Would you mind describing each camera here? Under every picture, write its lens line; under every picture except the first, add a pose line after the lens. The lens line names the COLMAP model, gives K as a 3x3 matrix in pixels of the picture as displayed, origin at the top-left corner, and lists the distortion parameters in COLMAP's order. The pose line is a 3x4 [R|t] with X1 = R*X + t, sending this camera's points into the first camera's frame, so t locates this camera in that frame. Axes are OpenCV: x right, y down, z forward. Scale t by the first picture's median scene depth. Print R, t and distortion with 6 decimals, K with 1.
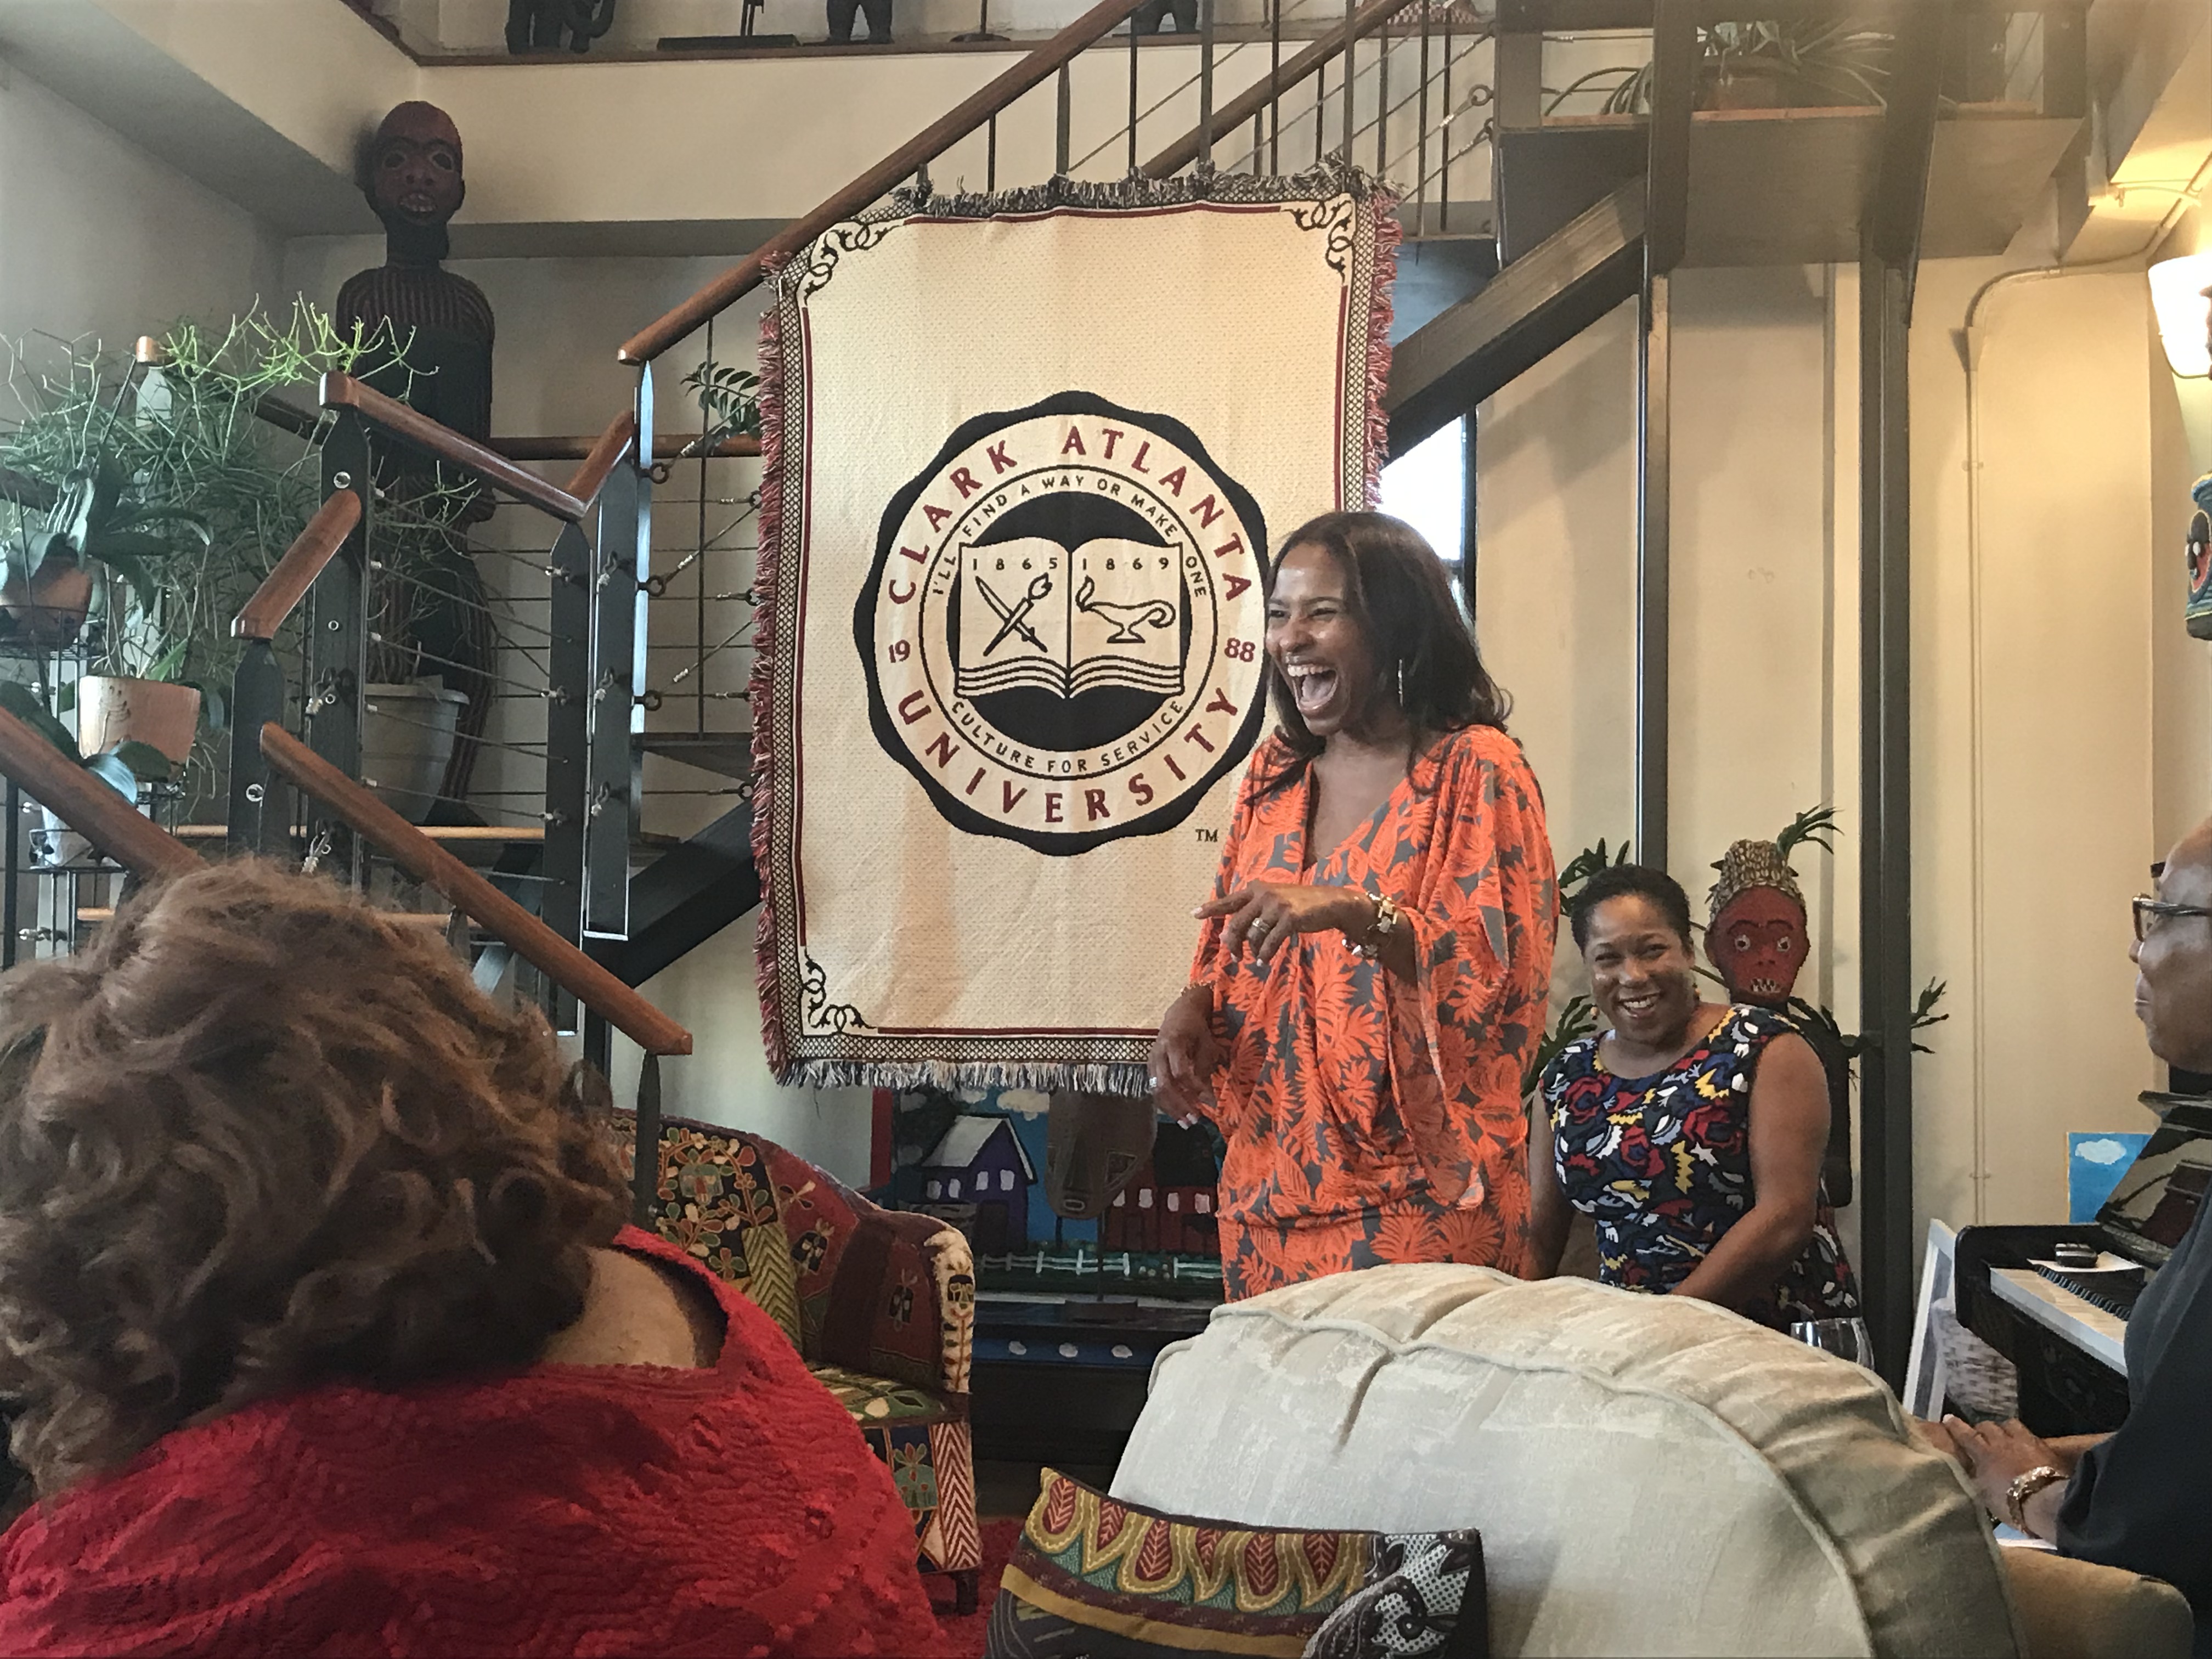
lens RADIAL K [[2995.7, 0, 1105.3], [0, 2995.7, 826.2], [0, 0, 1]] dist [0.162765, 0.000000]
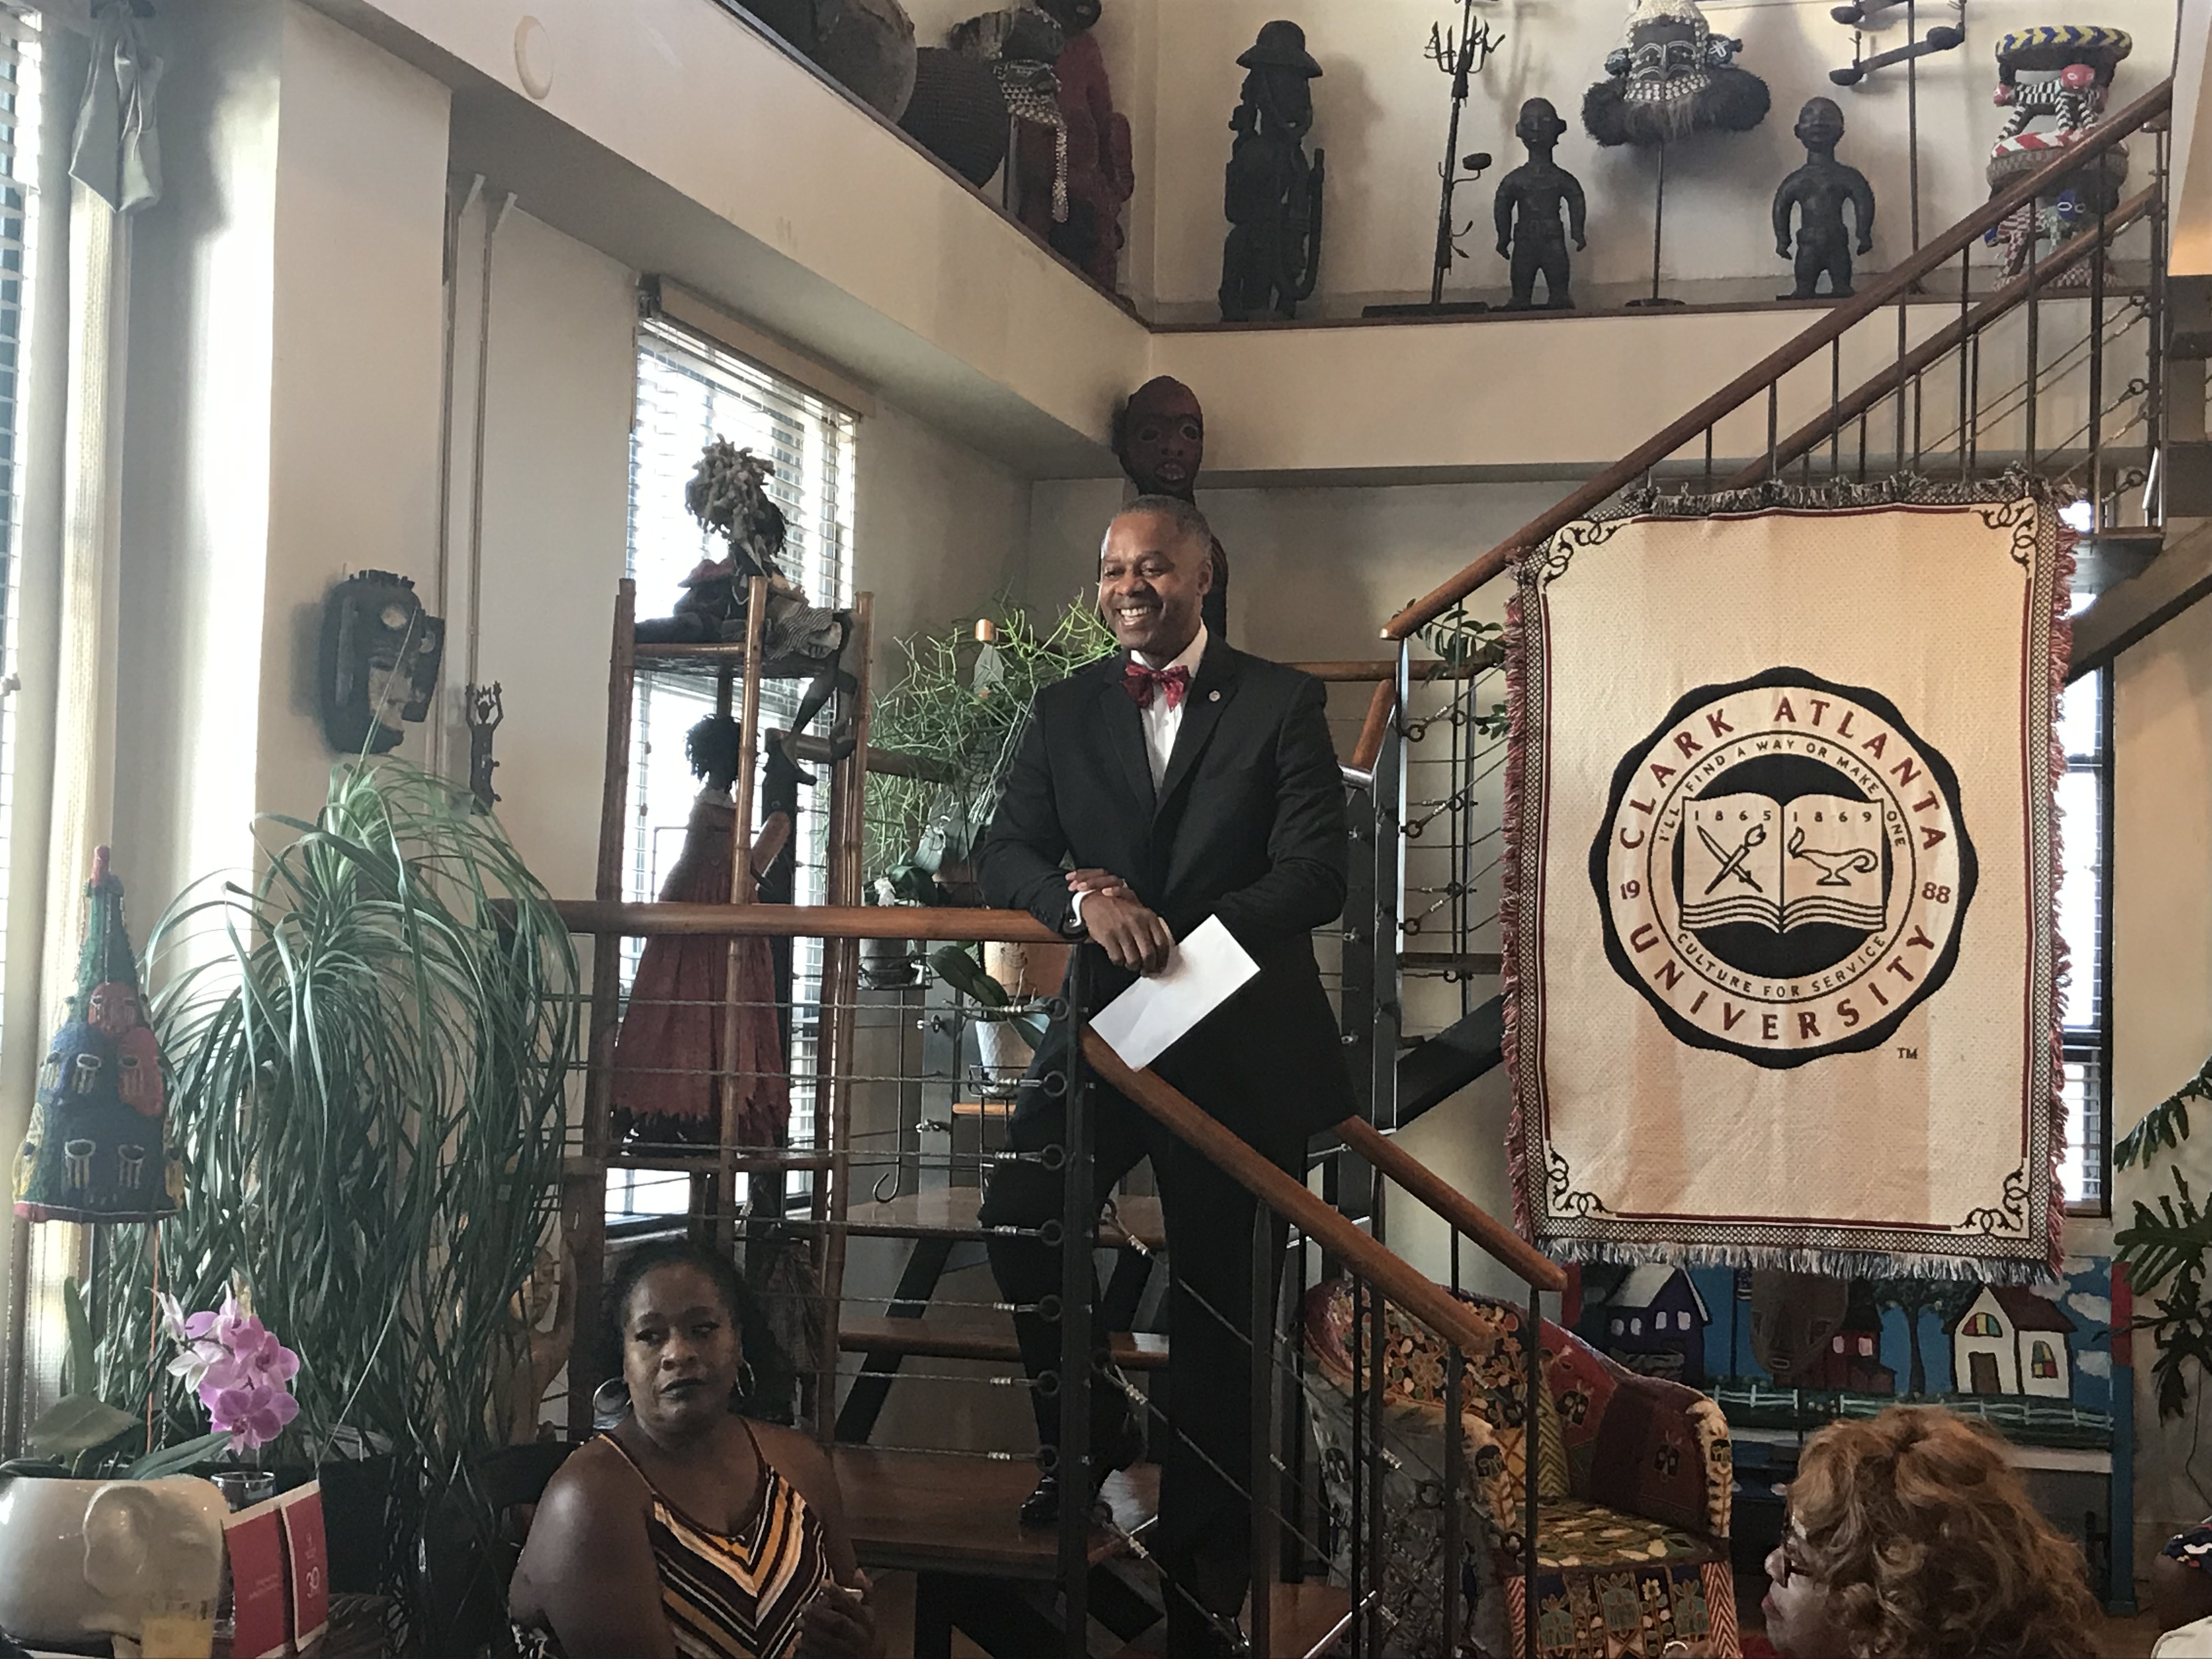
lens RADIAL K [[3237.6, 0, 1102.6], [0, 3237.6, 834.4], [0, 0, 1]] dist [0.084631, 0.000000]
pose [[0.991643, -0.003931, -0.128954, -0.110248], [0.005542, 0.999911, 0.012134, -0.096950], [0.128895, -0.012747, 0.991576, -0.281304]]
